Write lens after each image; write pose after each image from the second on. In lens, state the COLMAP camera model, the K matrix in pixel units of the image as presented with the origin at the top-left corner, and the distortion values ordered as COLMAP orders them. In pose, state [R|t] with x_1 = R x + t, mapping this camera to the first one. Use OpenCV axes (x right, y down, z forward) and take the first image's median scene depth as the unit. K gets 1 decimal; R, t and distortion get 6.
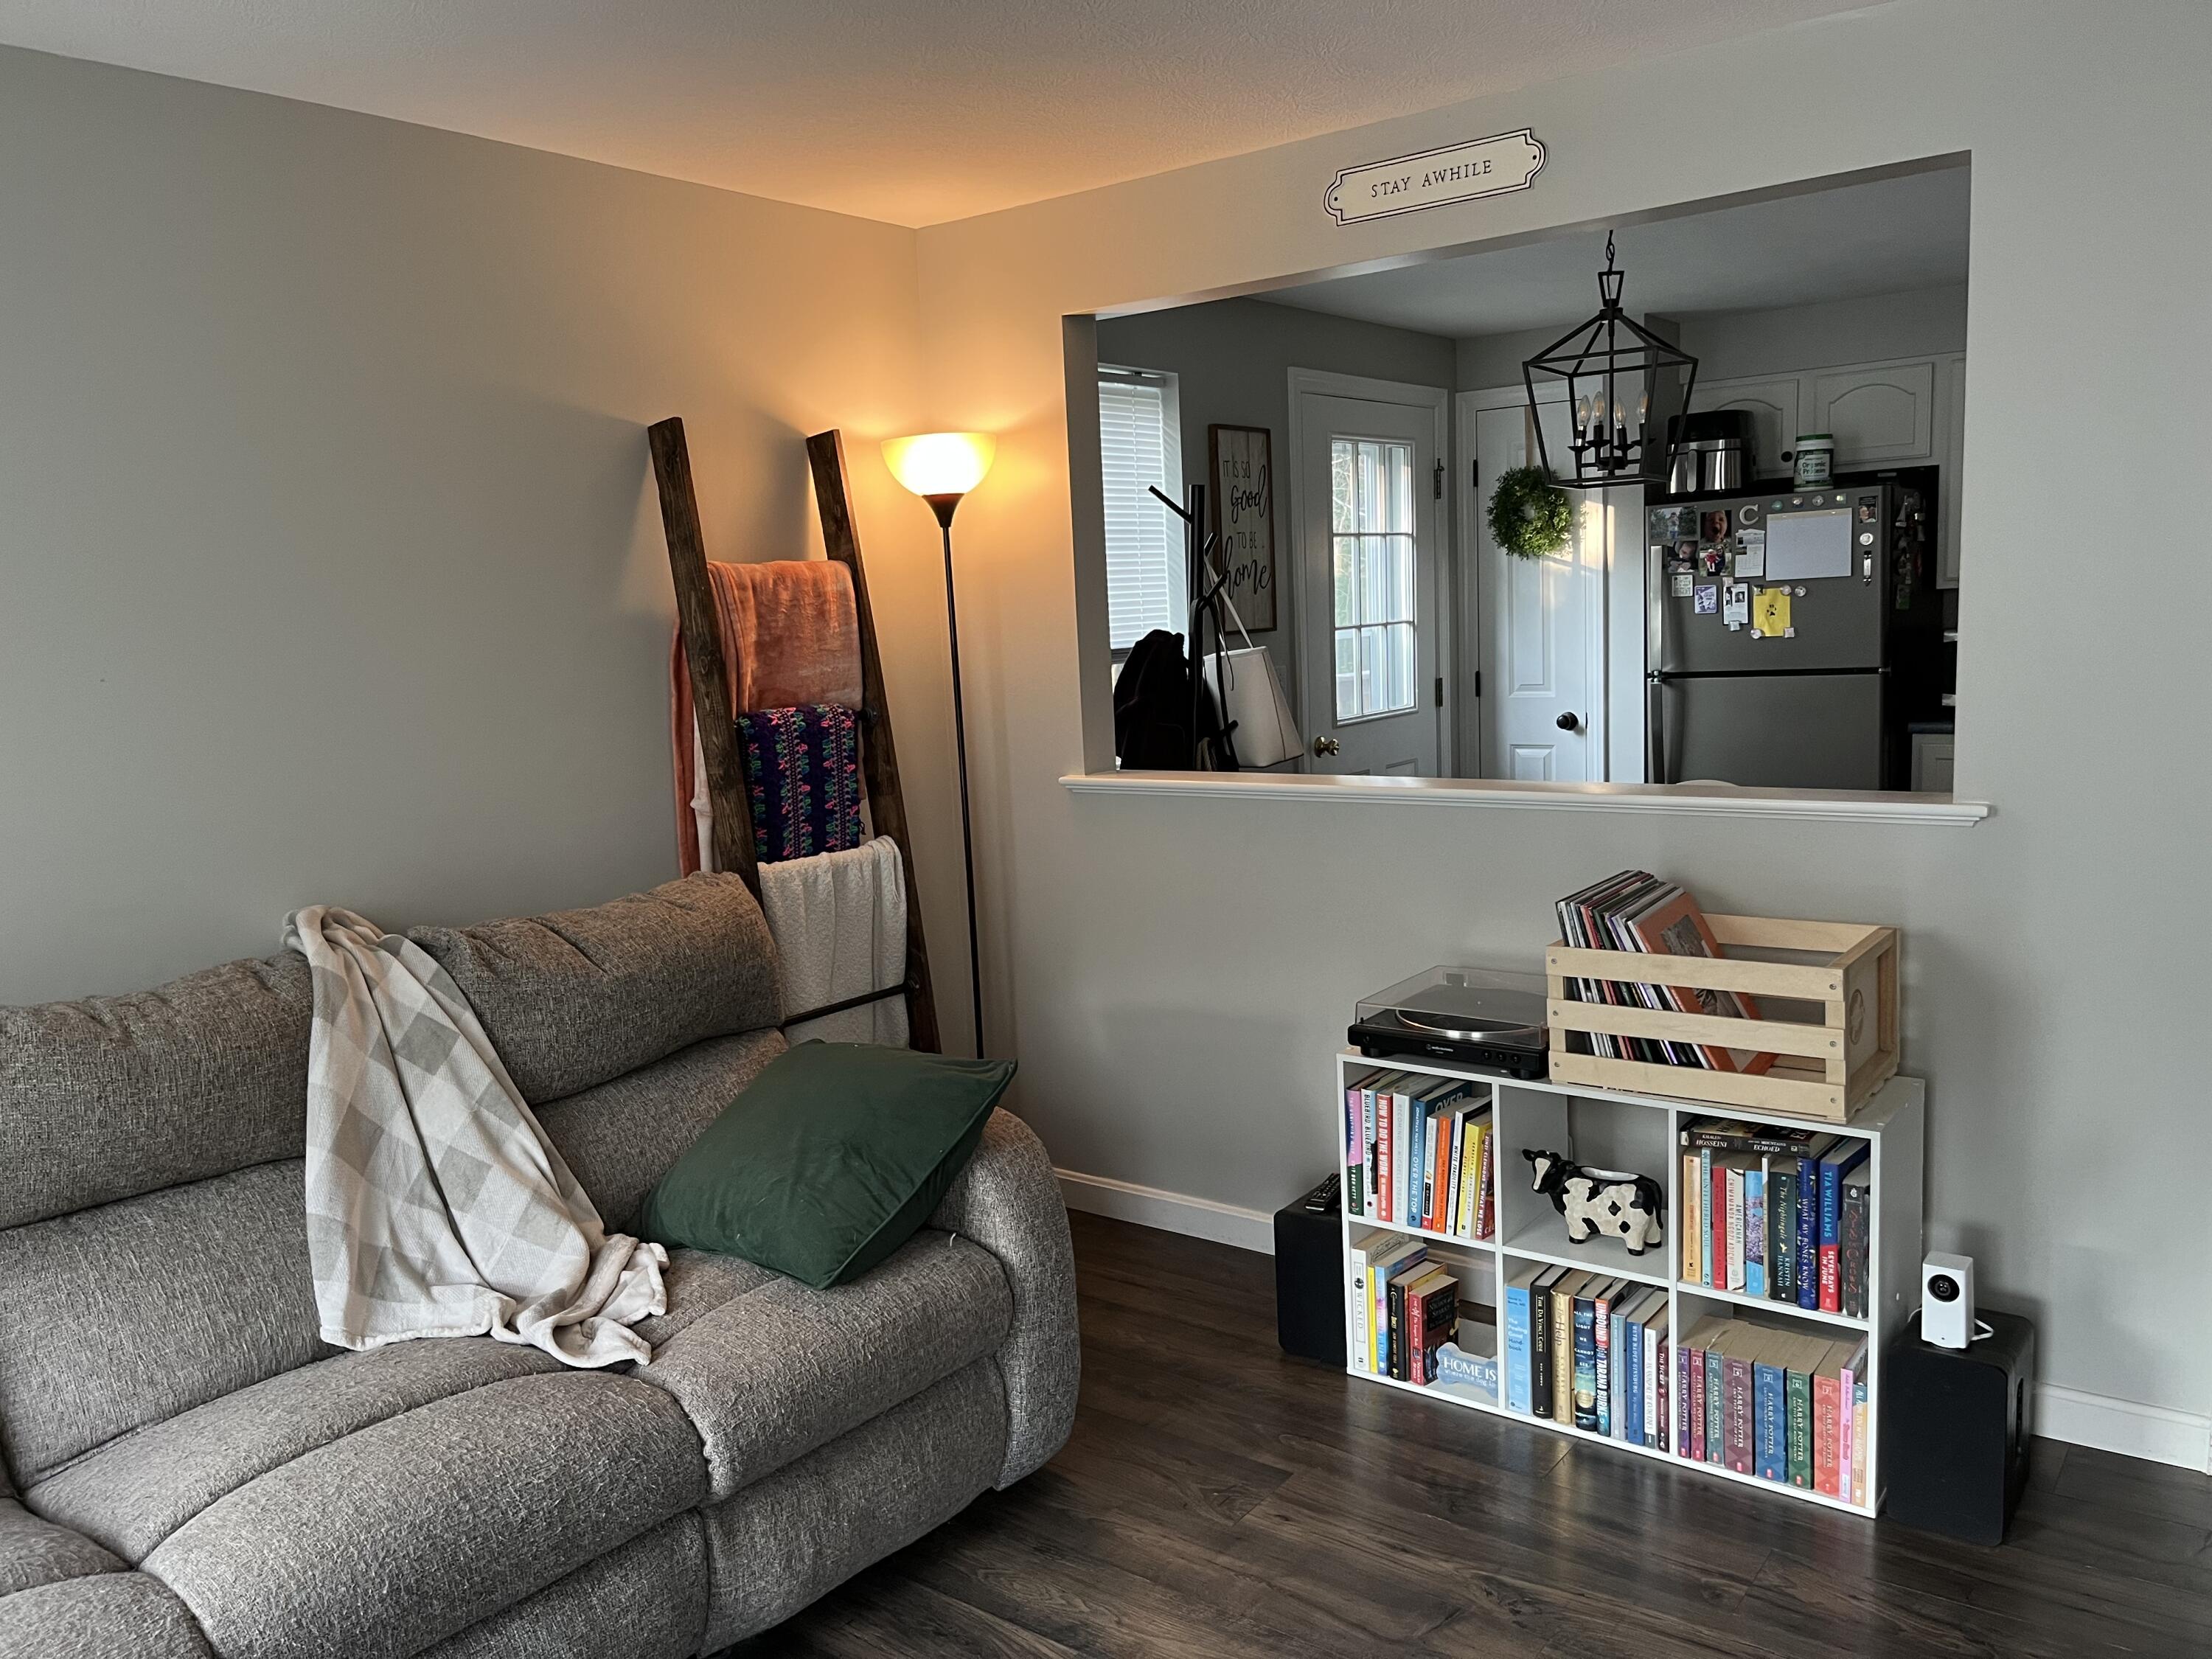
lens RADIAL K [[1667.2, 0, 1111.1], [0, 1667.2, 820.1], [0, 0, 1]] dist [0.047193, -0.076184]
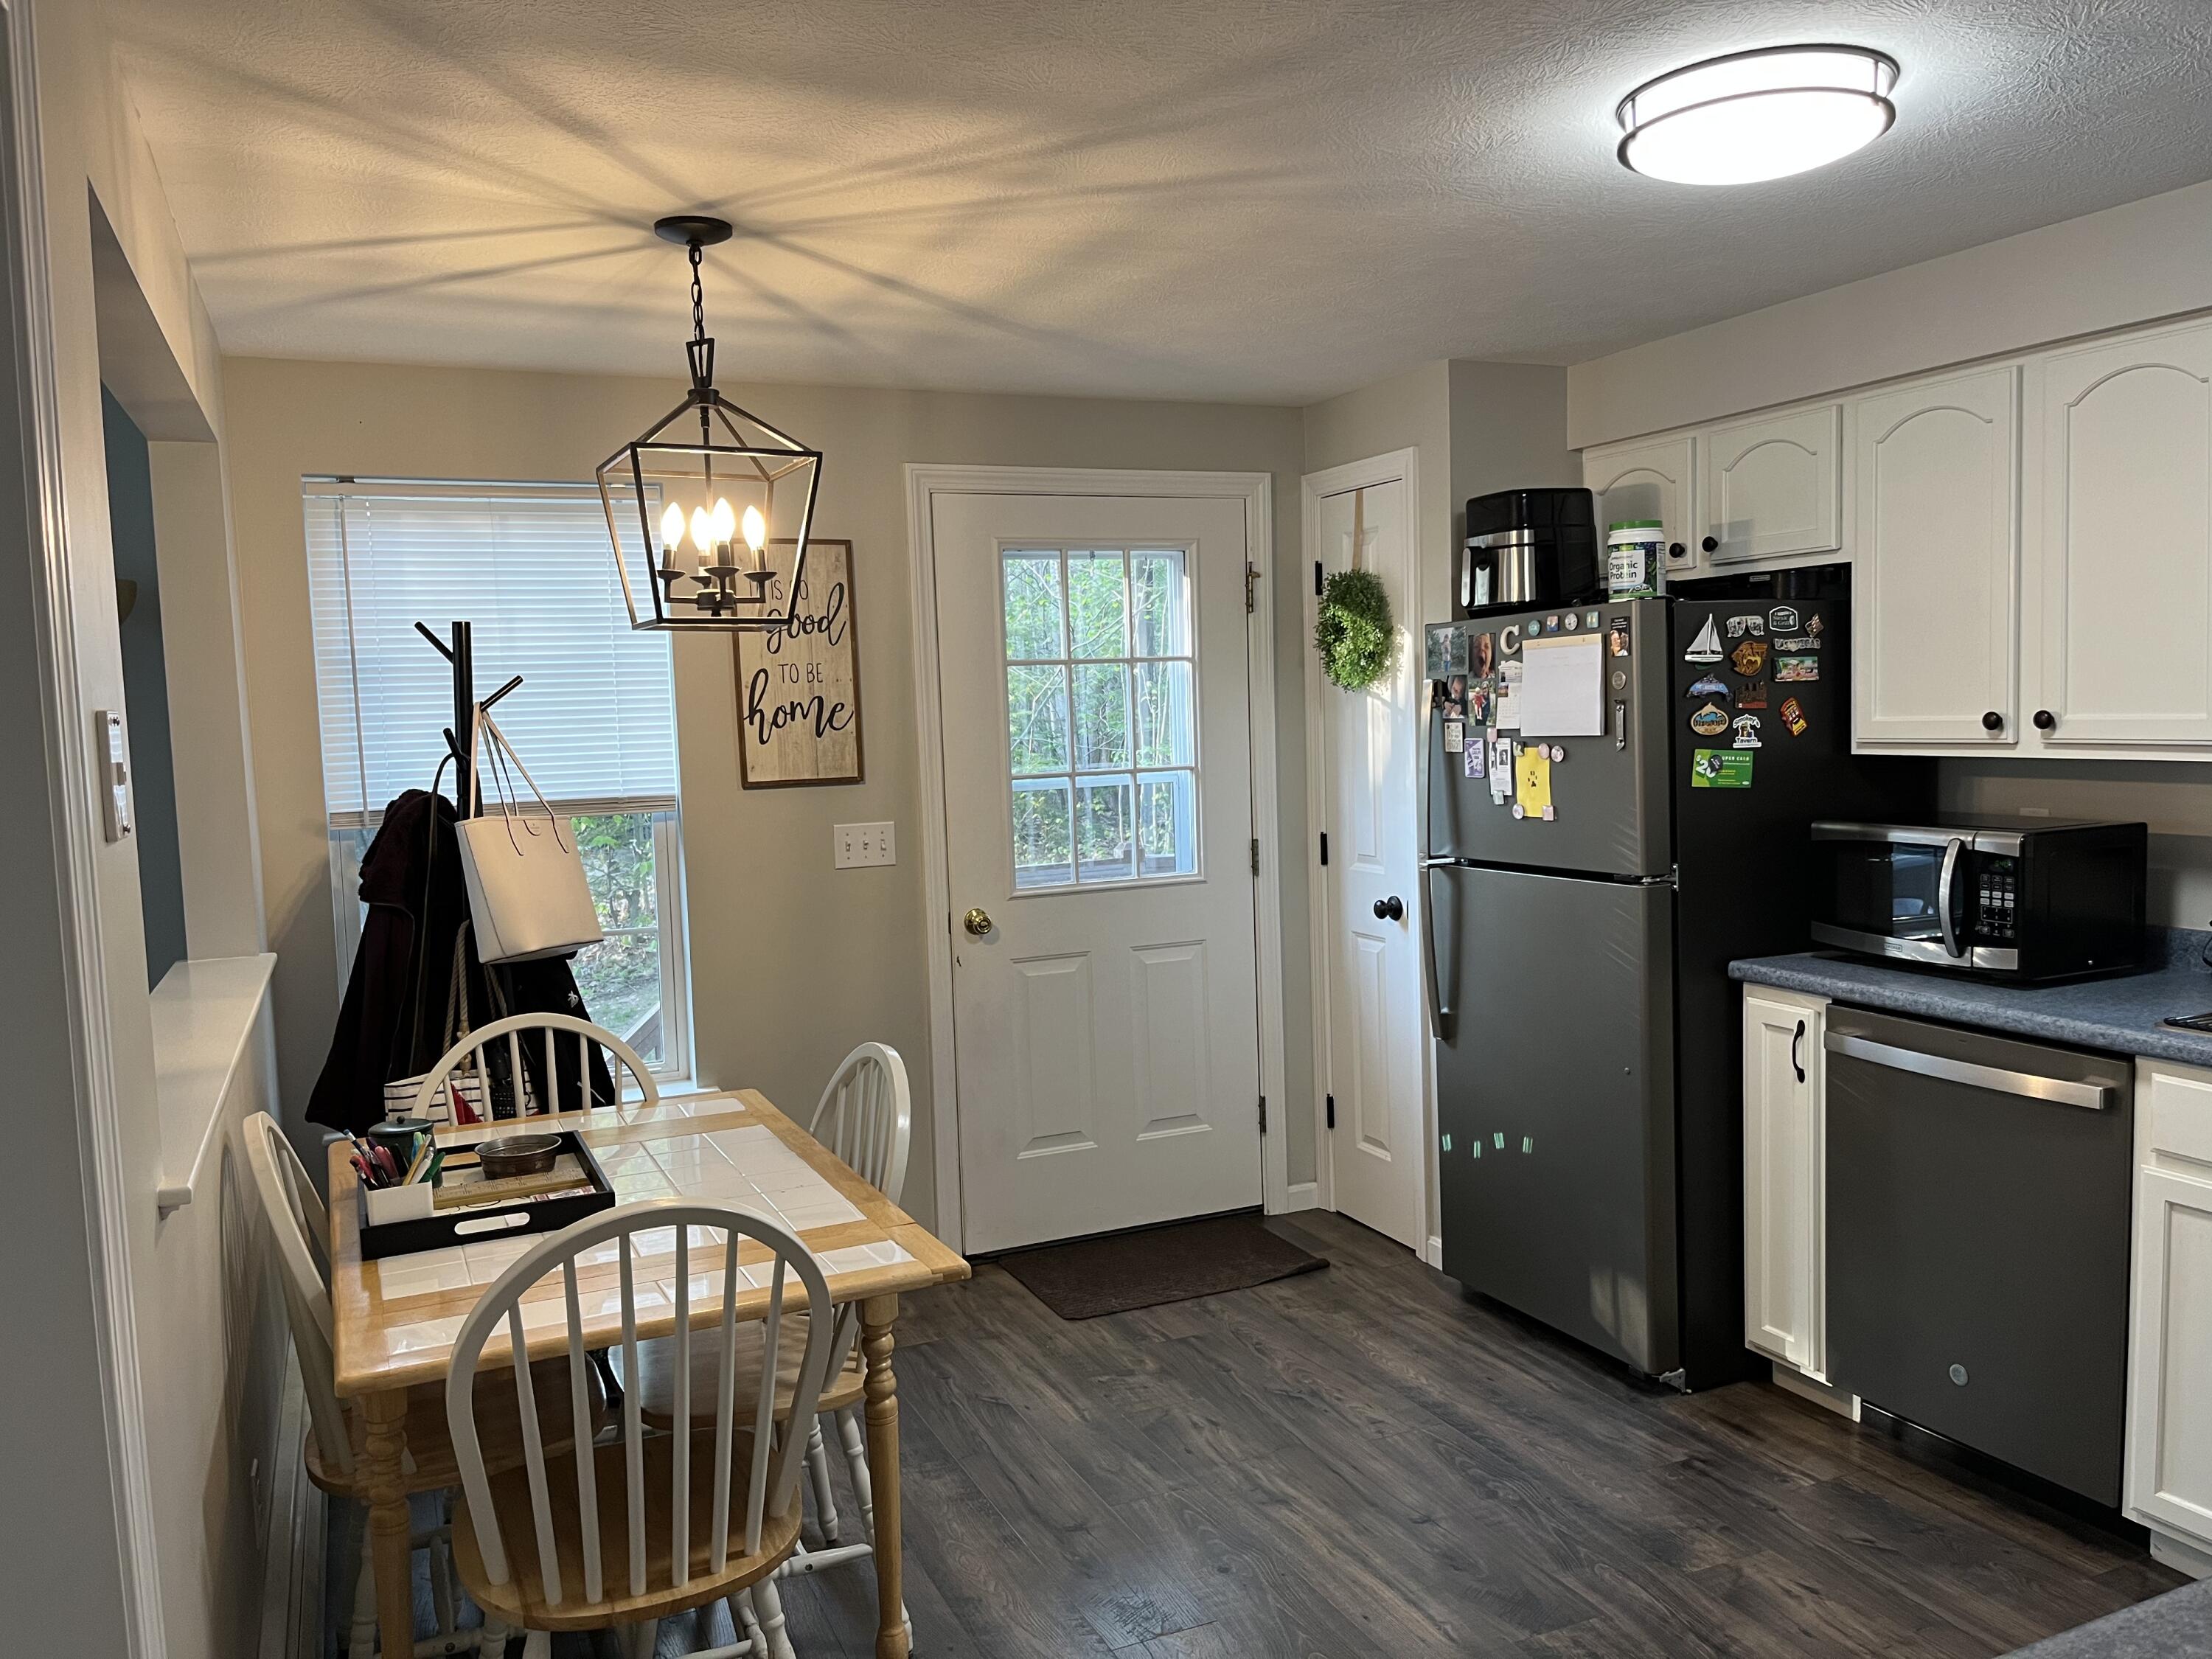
lens RADIAL K [[1667.2, 0, 1104.0], [0, 1667.2, 841.4], [0, 0, 1]] dist [0.047193, -0.076184]
pose [[0.870885, 0.061417, -0.487634, 0.569956], [-0.074540, 0.997190, -0.007529, -0.080672], [0.485801, 0.042905, 0.873016, 0.316479]]
